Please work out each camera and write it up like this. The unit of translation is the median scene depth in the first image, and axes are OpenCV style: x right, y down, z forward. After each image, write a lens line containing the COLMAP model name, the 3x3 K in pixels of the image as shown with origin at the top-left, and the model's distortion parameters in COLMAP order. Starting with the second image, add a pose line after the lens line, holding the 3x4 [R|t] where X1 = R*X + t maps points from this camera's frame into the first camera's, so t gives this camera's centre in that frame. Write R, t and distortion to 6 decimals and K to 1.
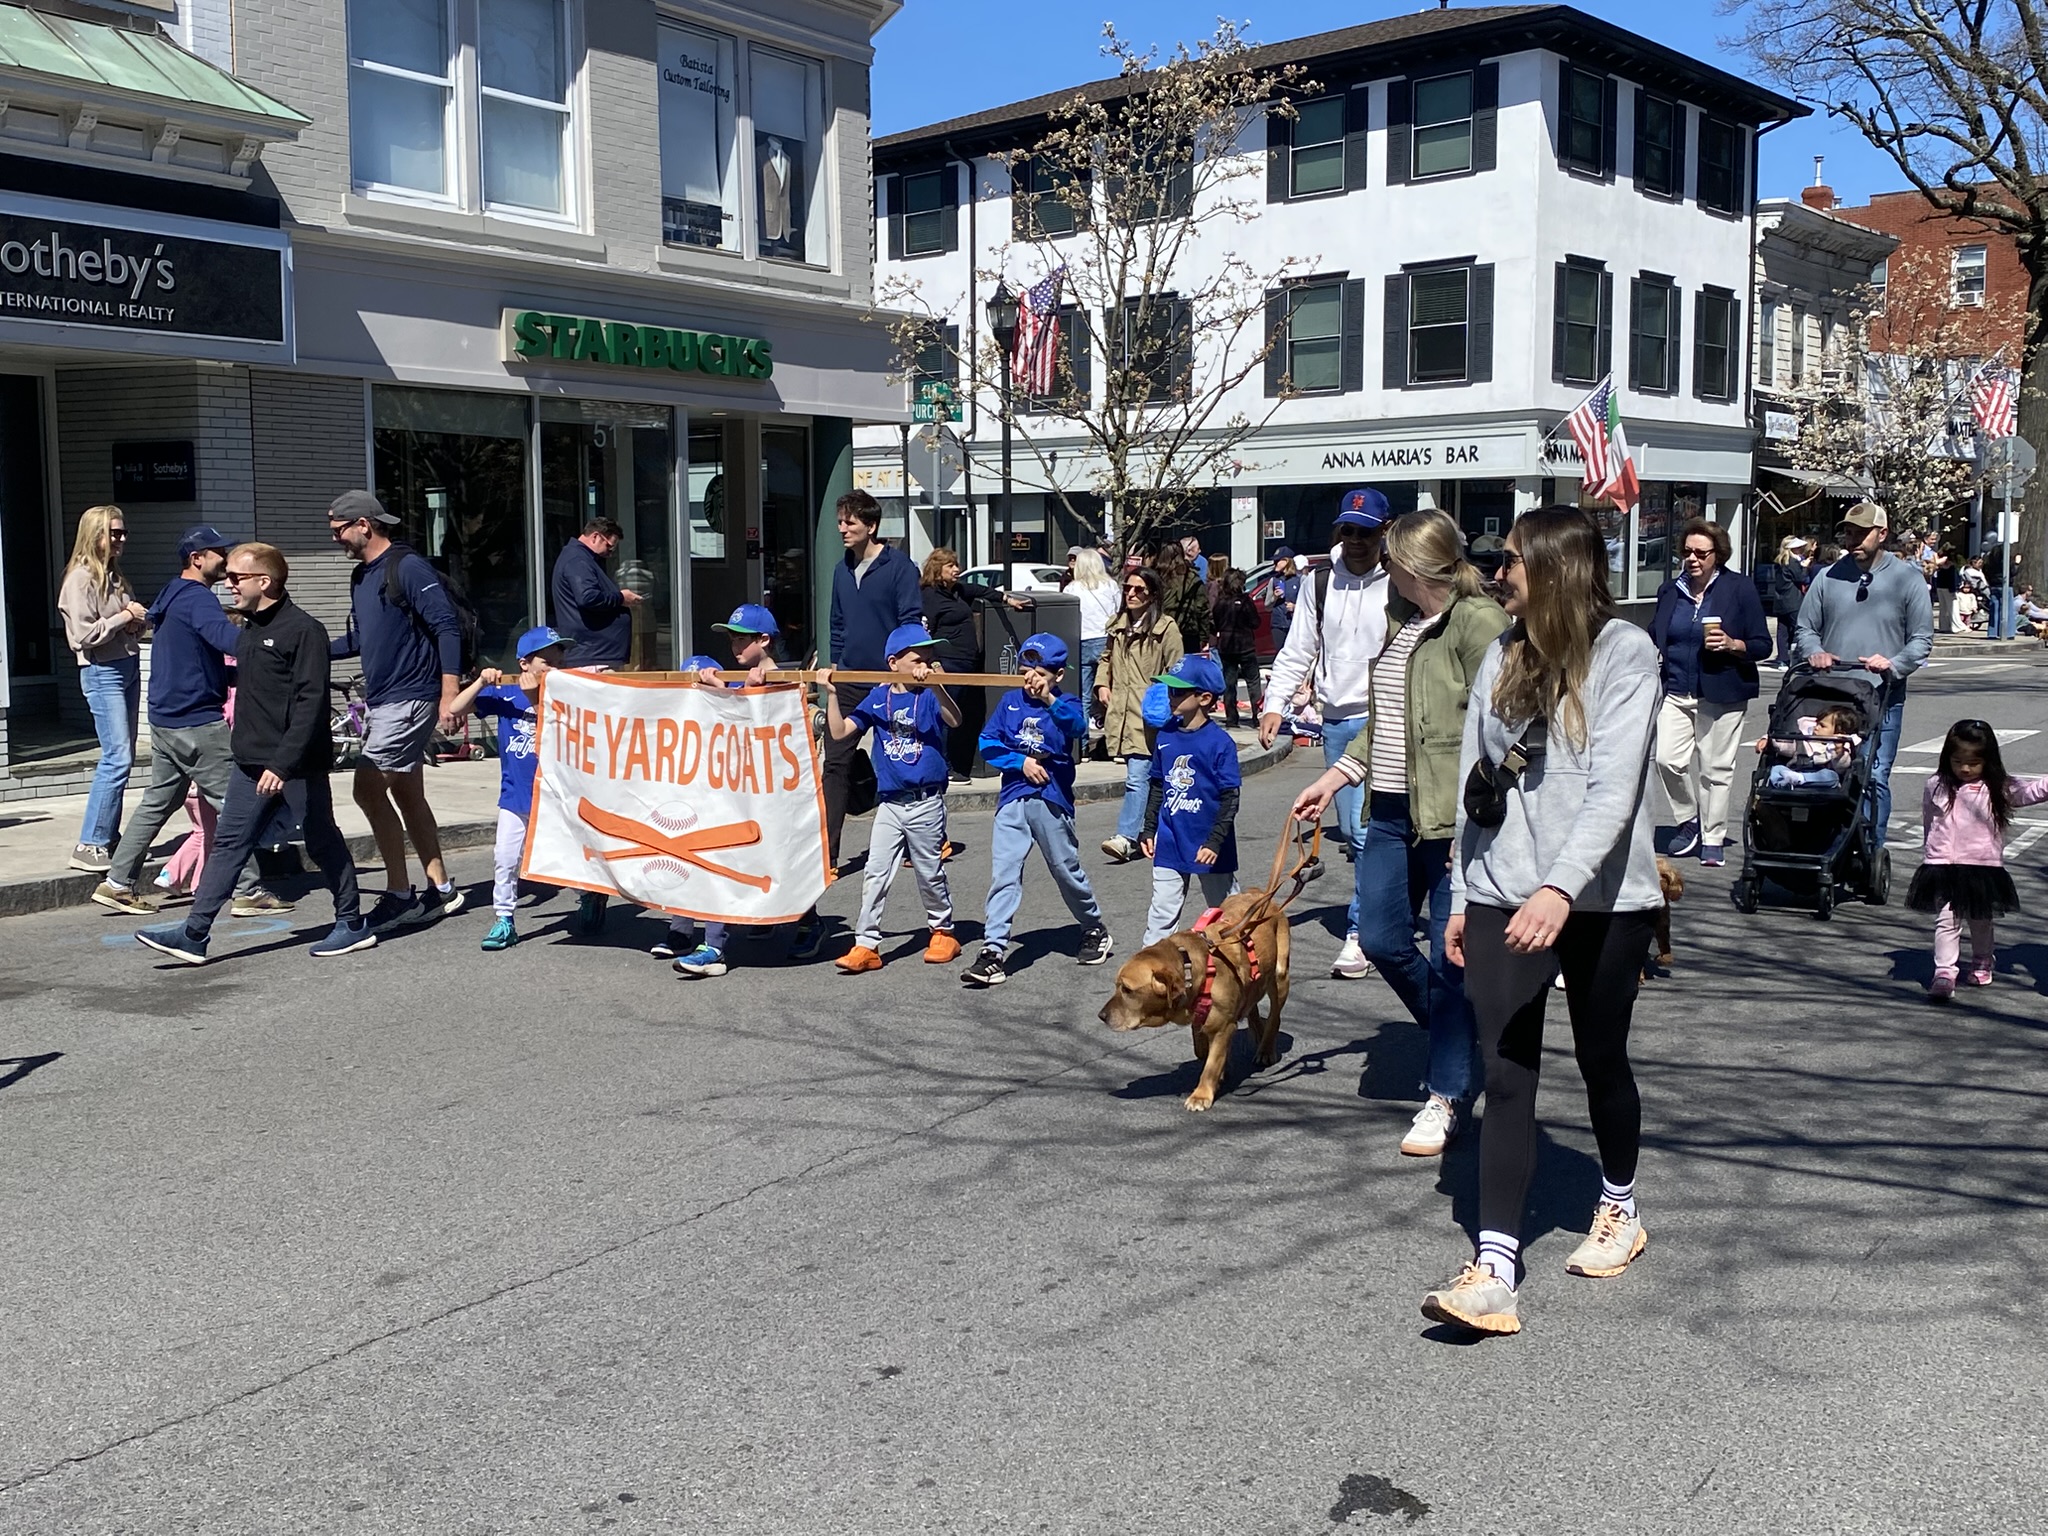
lens RADIAL K [[2265.3, 0, 986.7], [0, 2265.3, 771.9], [0, 0, 1]] dist [0.144224, -0.437656]
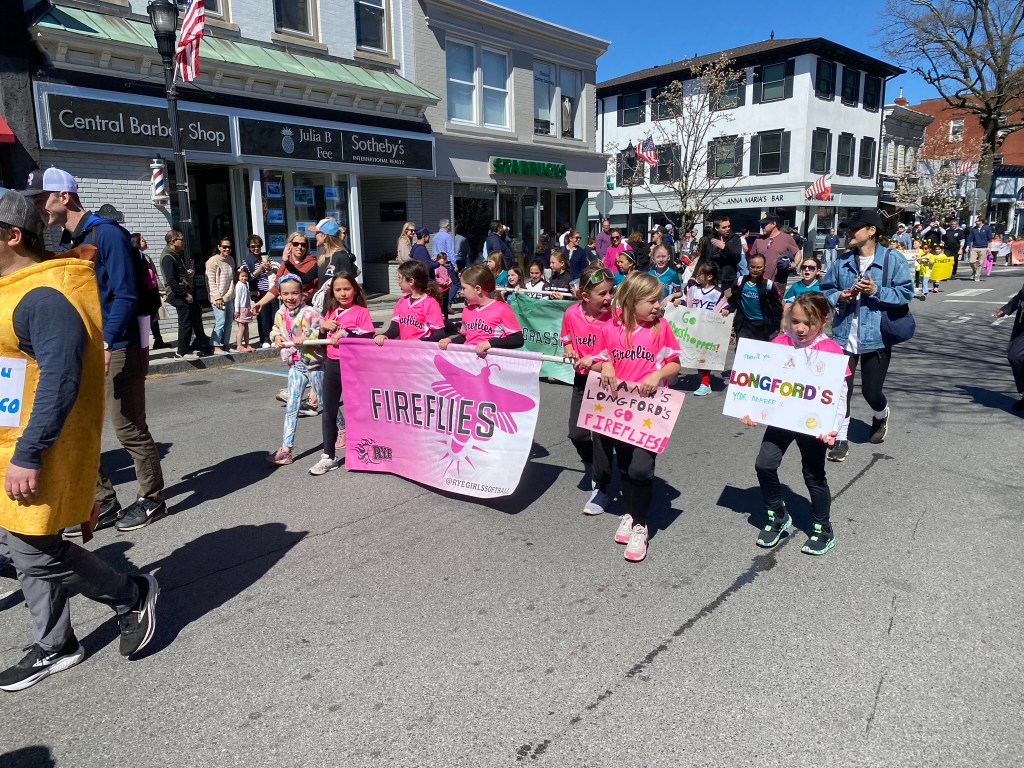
lens RADIAL K [[785.6, 0, 498.6], [0, 785.6, 384.6], [0, 0, 1]] dist [0.018239, -0.010600]
pose [[0.994886, 0.007222, -0.100742, -0.074670], [0.001860, 0.995961, 0.089770, 0.011504], [0.100983, -0.089498, 0.990854, -0.091106]]
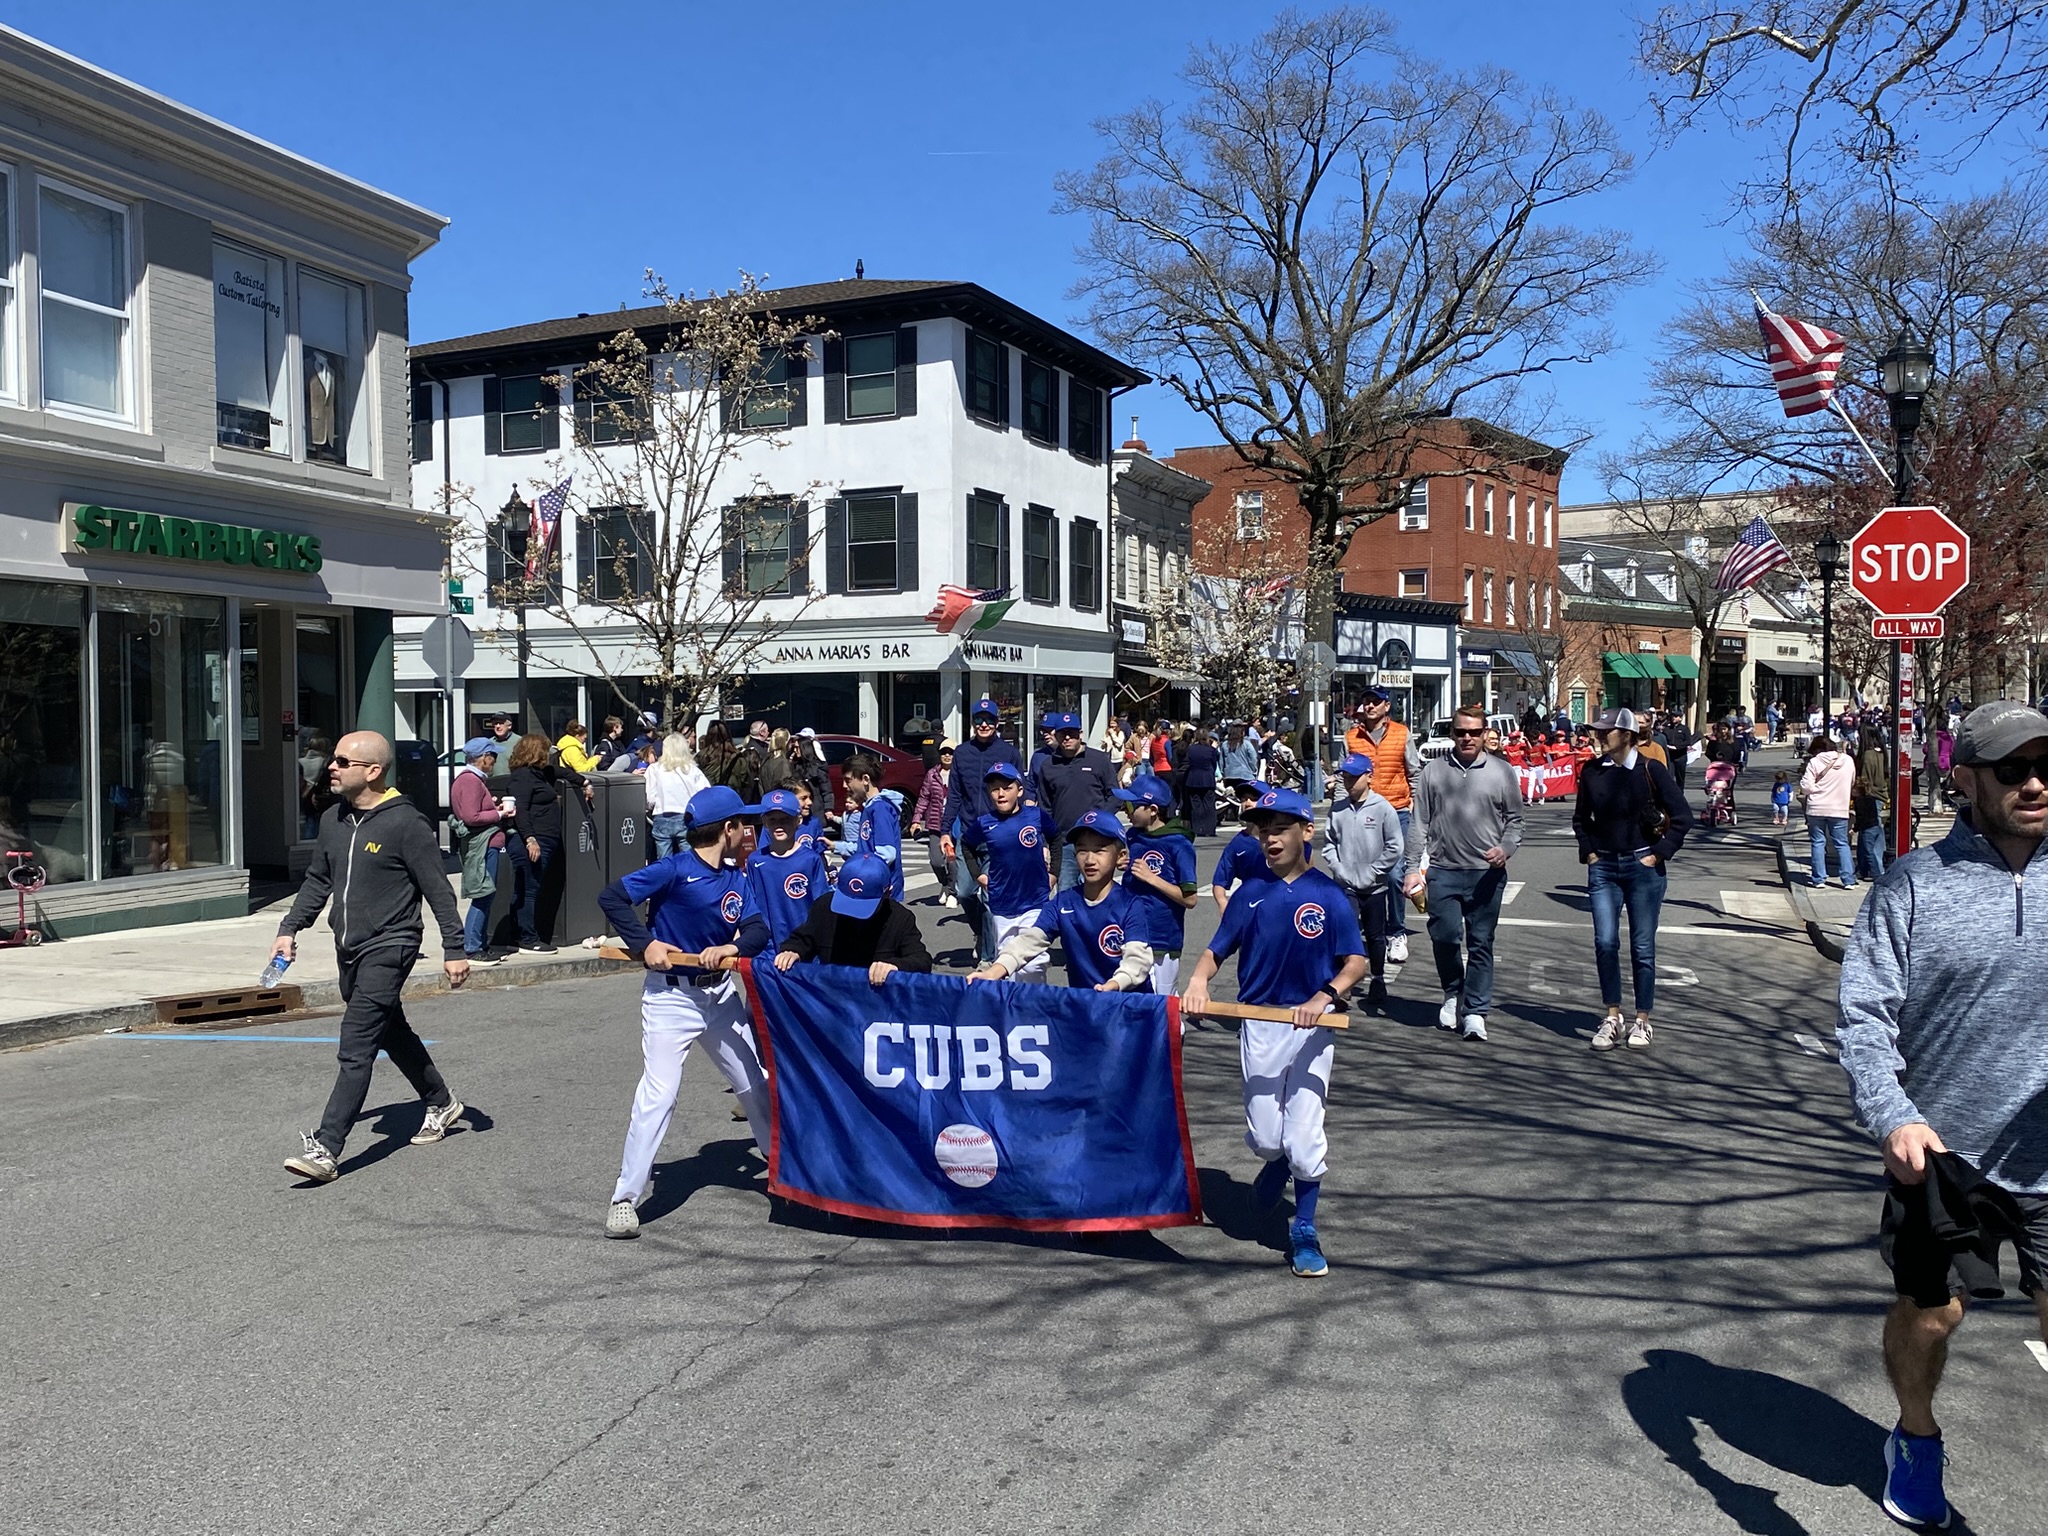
lens RADIAL K [[1960.4, 0, 1000.7], [0, 1960.4, 771.9], [0, 0, 1]] dist [0.152231, -0.411838]
pose [[0.957648, -0.006939, 0.287857, -0.057109], [0.028379, 0.997117, -0.070376, -0.006691], [-0.286539, 0.075564, 0.955084, 0.034399]]
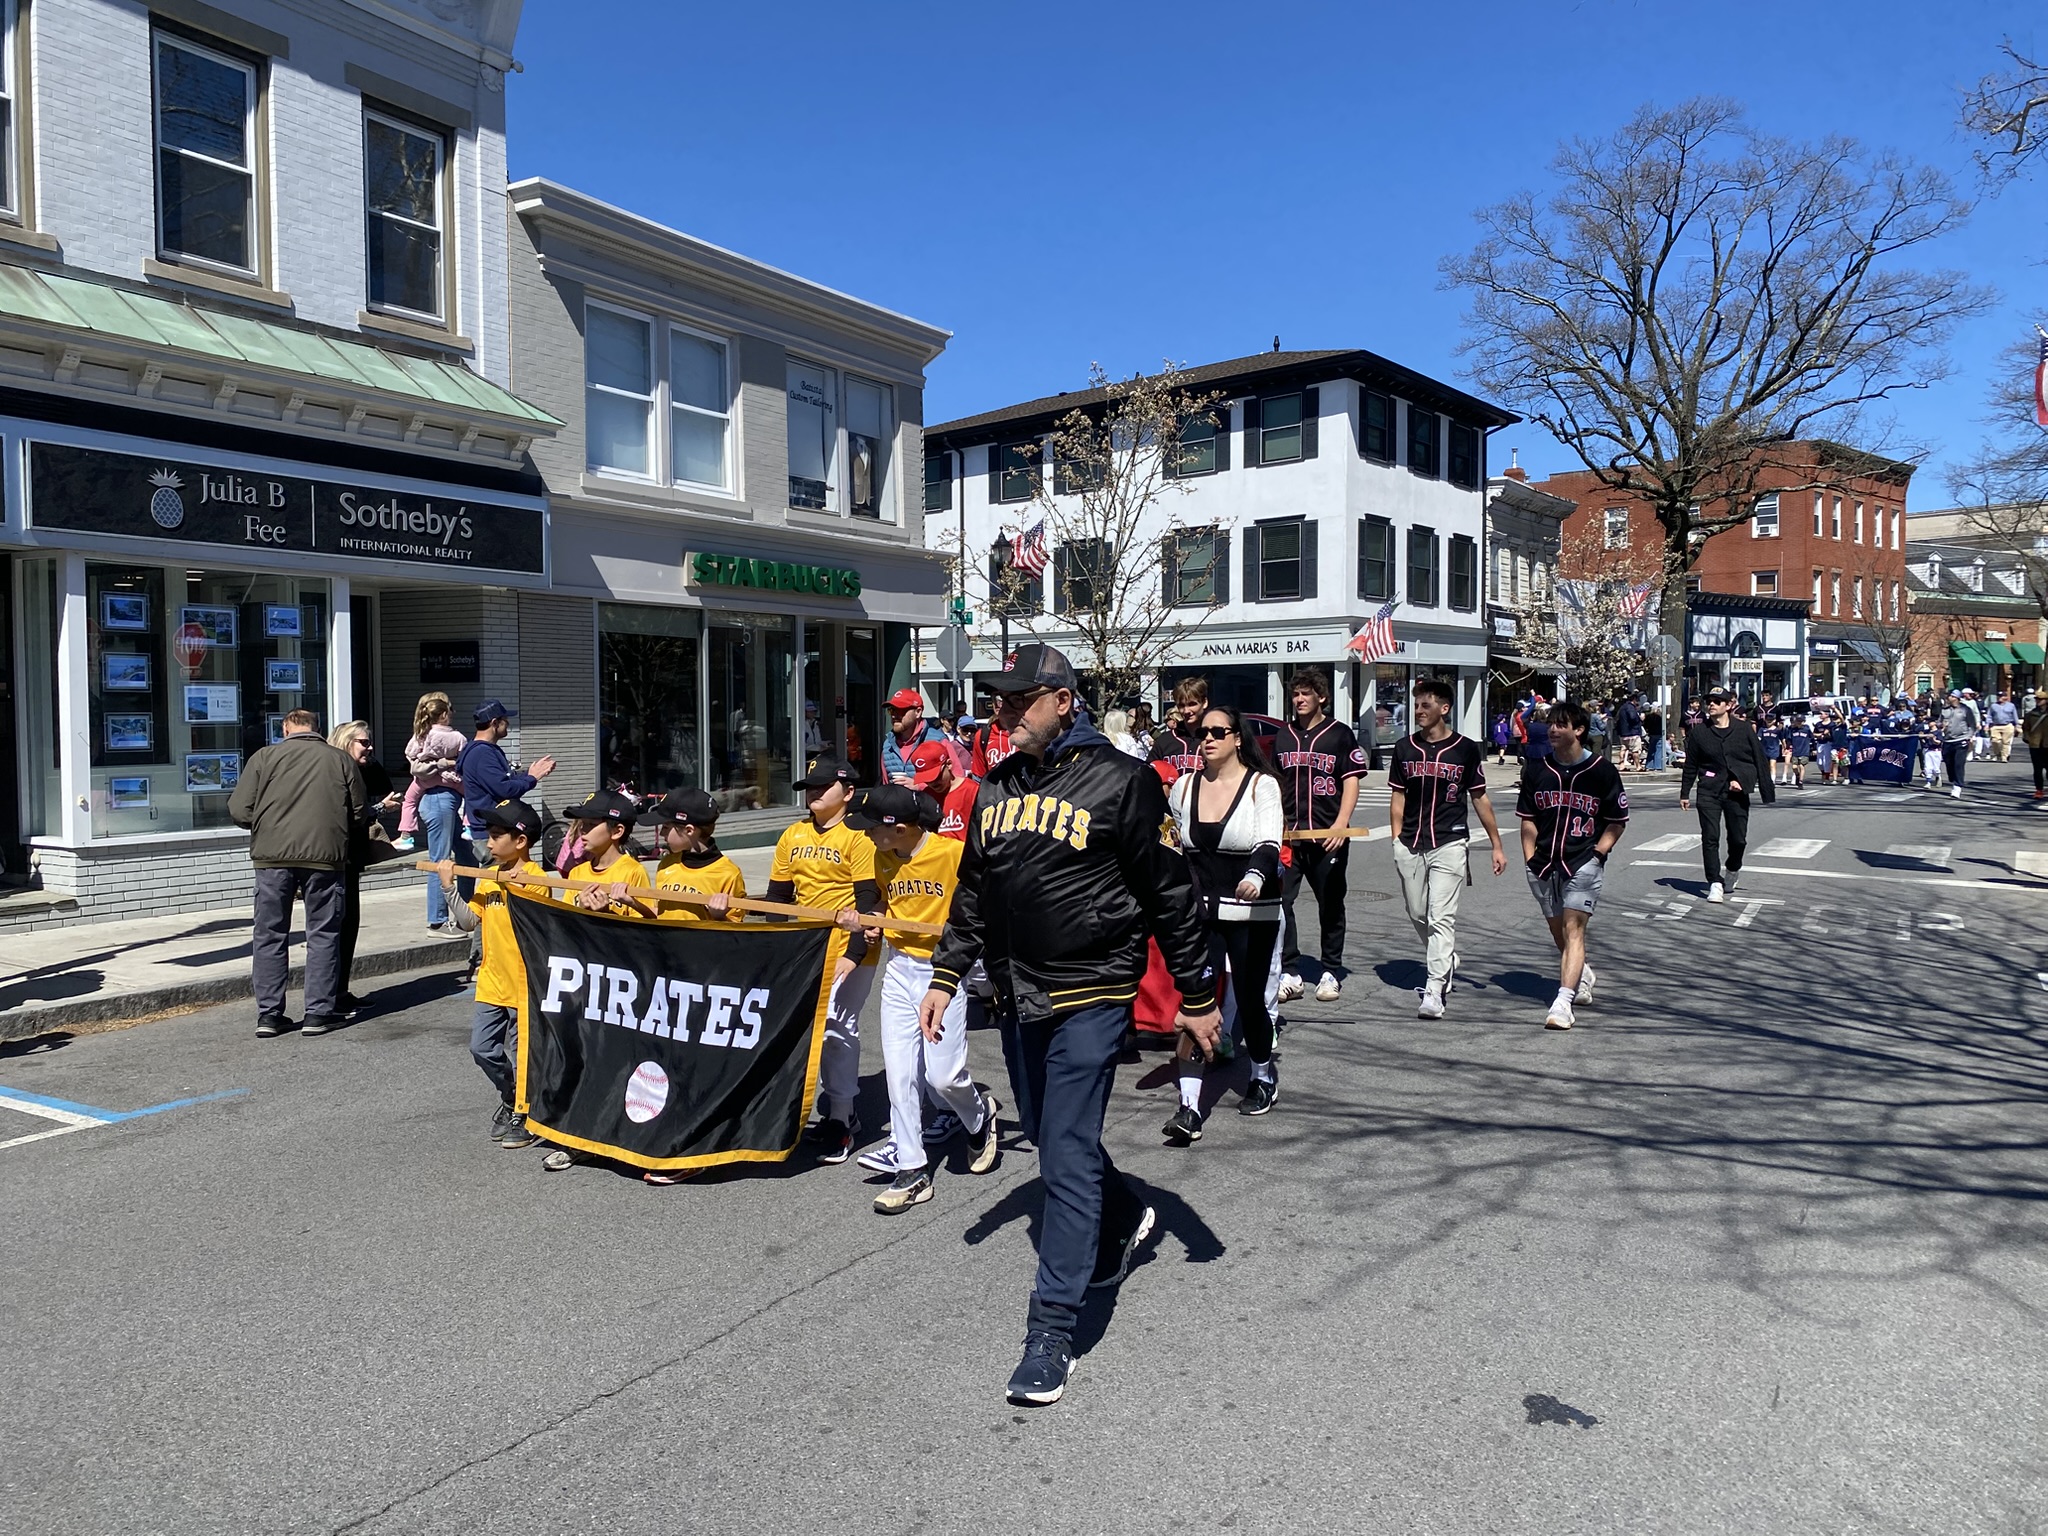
lens RADIAL K [[1559.9, 0, 999.2], [0, 1559.9, 748.9], [0, 0, 1]] dist [0.035113, -0.041912]
pose [[0.999332, -0.001385, 0.036513, -0.040594], [0.003954, 0.997513, -0.070370, -0.004305], [-0.036324, 0.070467, 0.996853, 0.005165]]
